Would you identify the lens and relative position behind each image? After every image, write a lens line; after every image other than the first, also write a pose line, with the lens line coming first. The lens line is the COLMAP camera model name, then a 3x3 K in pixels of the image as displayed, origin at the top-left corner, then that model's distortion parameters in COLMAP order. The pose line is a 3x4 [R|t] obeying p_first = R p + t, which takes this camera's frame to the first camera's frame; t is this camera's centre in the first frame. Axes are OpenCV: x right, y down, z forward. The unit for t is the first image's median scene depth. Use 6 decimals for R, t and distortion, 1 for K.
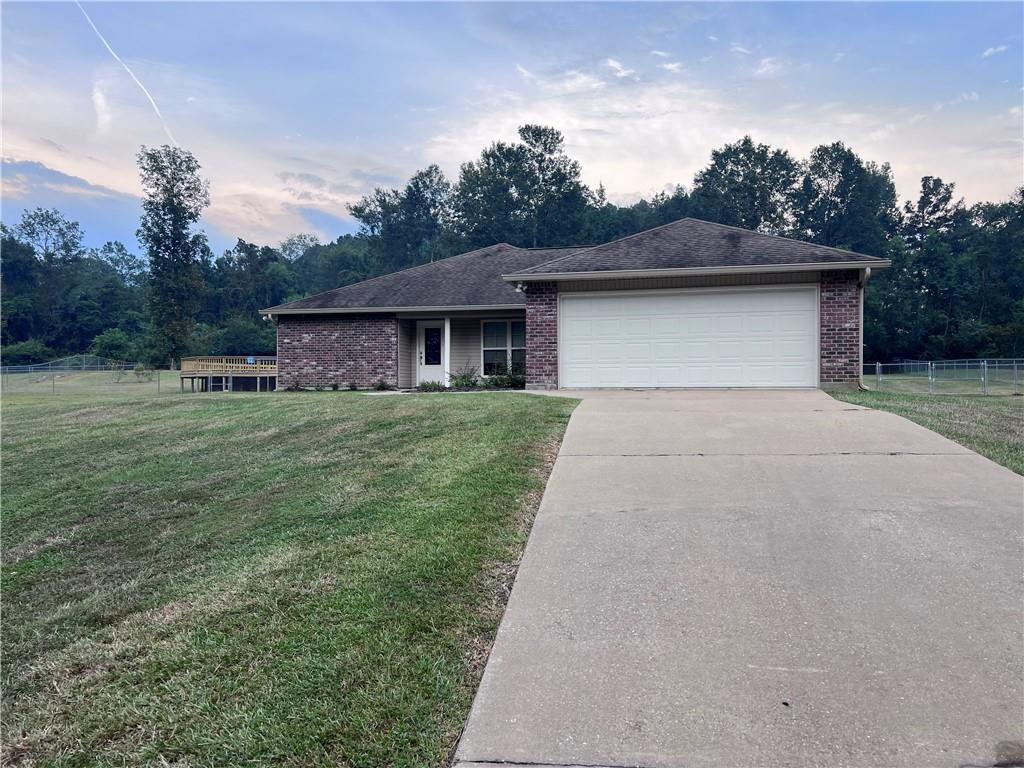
lens RADIAL K [[774.7, 0, 512.8], [0, 774.7, 385.0], [0, 0, 1]] dist [0.056351, -0.054337]
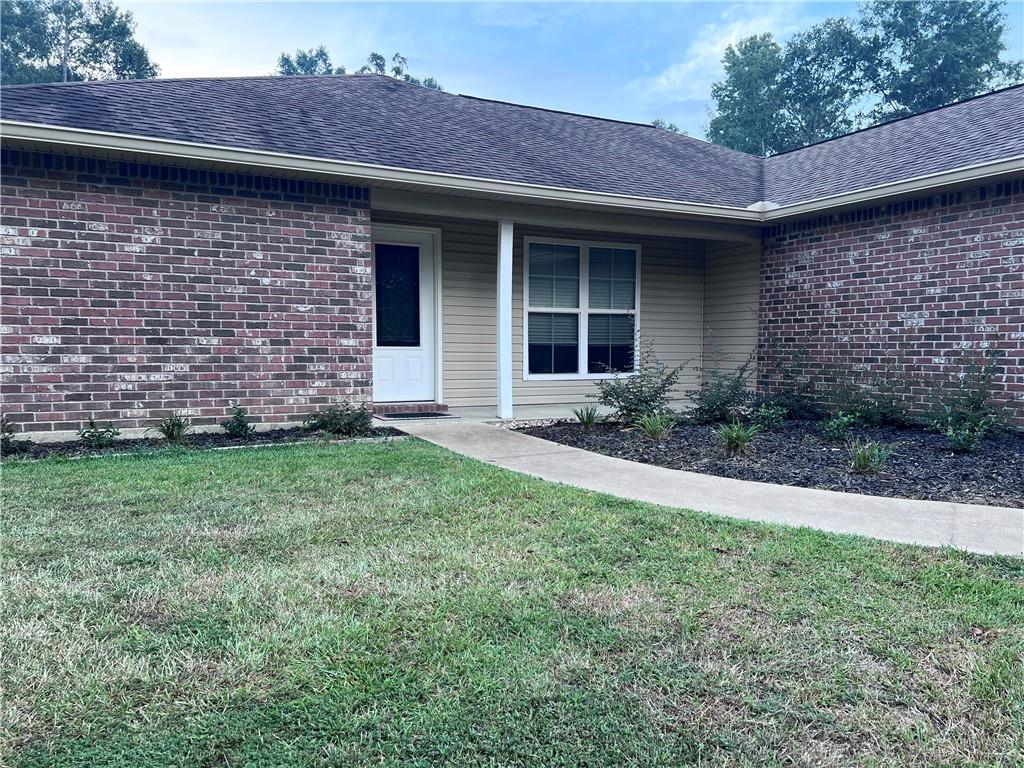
lens RADIAL K [[774.7, 0, 516.1], [0, 774.7, 388.8], [0, 0, 1]] dist [0.056351, -0.054337]
pose [[0.760700, -0.031055, 0.648360, -0.309931], [-0.012417, 0.997976, 0.062369, -0.030399], [-0.648985, -0.055495, 0.758775, 0.696912]]
